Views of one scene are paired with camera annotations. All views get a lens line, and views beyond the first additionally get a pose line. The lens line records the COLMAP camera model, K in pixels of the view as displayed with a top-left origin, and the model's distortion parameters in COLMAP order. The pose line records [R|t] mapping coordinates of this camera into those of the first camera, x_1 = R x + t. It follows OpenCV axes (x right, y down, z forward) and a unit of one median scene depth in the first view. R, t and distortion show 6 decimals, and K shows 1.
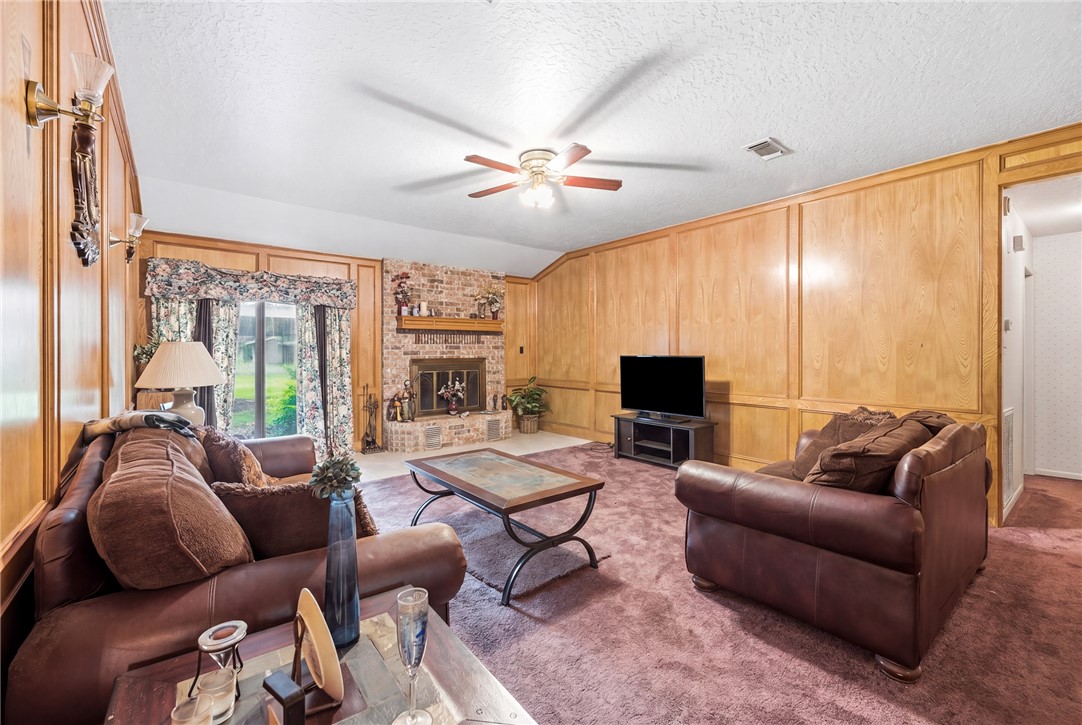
lens RADIAL K [[451.1, 0, 537.5], [0, 451.1, 356.2], [0, 0, 1]] dist [0.010753, -0.000285]
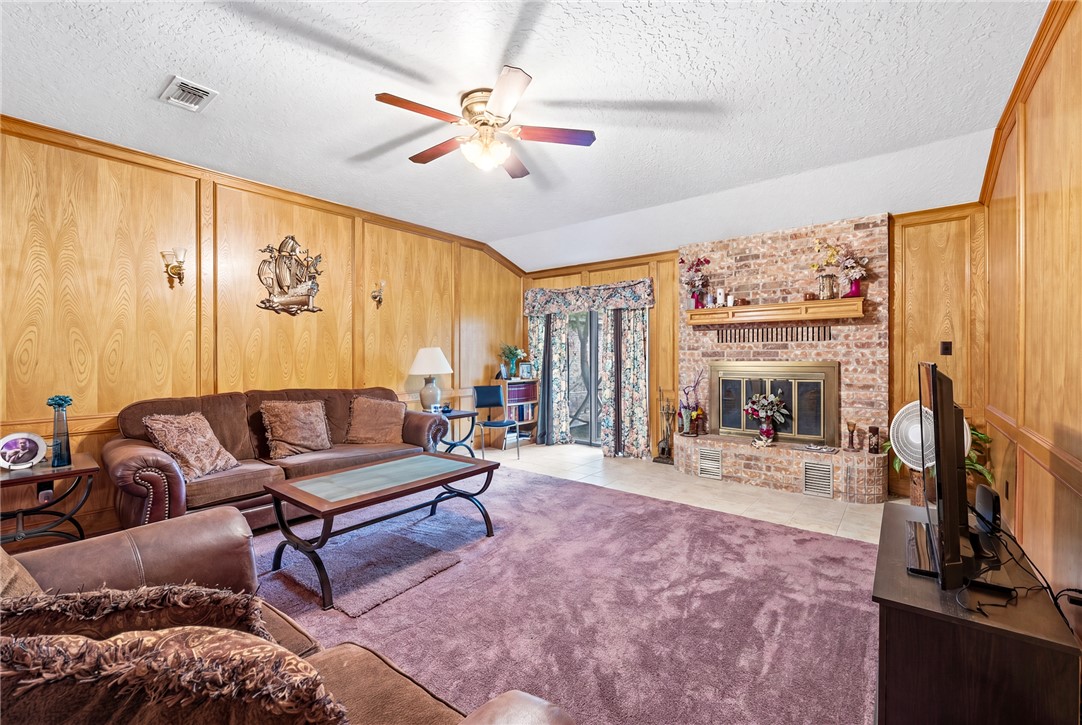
lens RADIAL K [[451.1, 0, 537.5], [0, 451.1, 356.2], [0, 0, 1]] dist [0.010753, -0.000285]
pose [[0.212331, 0.003112, -0.977193, 0.455188], [-0.009135, 0.999958, 0.001200, -0.001345], [0.977155, 0.008672, 0.212350, 0.525985]]
